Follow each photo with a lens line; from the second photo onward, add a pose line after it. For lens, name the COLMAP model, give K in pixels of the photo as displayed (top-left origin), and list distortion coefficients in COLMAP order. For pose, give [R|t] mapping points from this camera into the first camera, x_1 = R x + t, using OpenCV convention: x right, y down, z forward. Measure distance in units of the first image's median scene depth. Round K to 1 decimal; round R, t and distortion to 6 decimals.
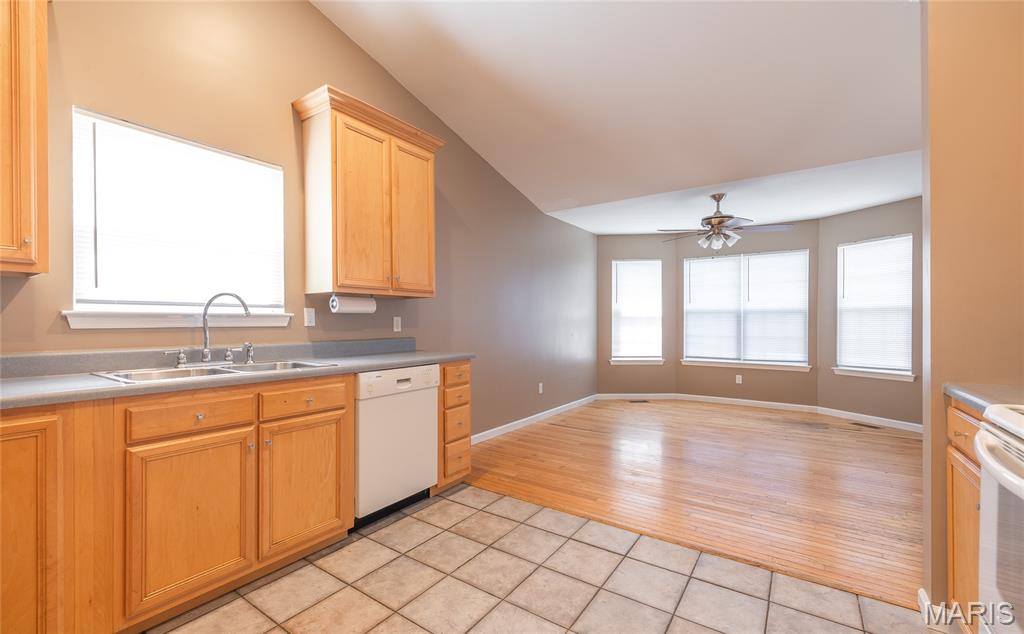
lens RADIAL K [[428.6, 0, 507.8], [0, 428.6, 323.7], [0, 0, 1]] dist [0.002380, -0.001249]
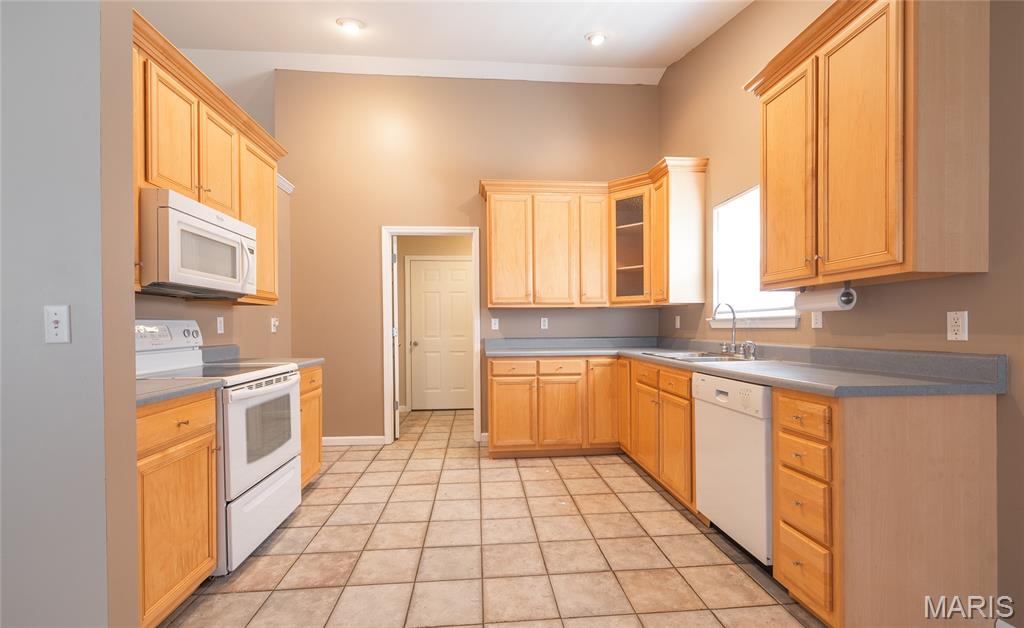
lens RADIAL K [[436.6, 0, 524.3], [0, 436.6, 327.6], [0, 0, 1]] dist [0.023551, 0.000135]
pose [[-0.755230, 0.009030, -0.655398, 0.276417], [0.009839, 0.999949, 0.002439, -0.001480], [0.655387, -0.004606, -0.755280, 0.619242]]
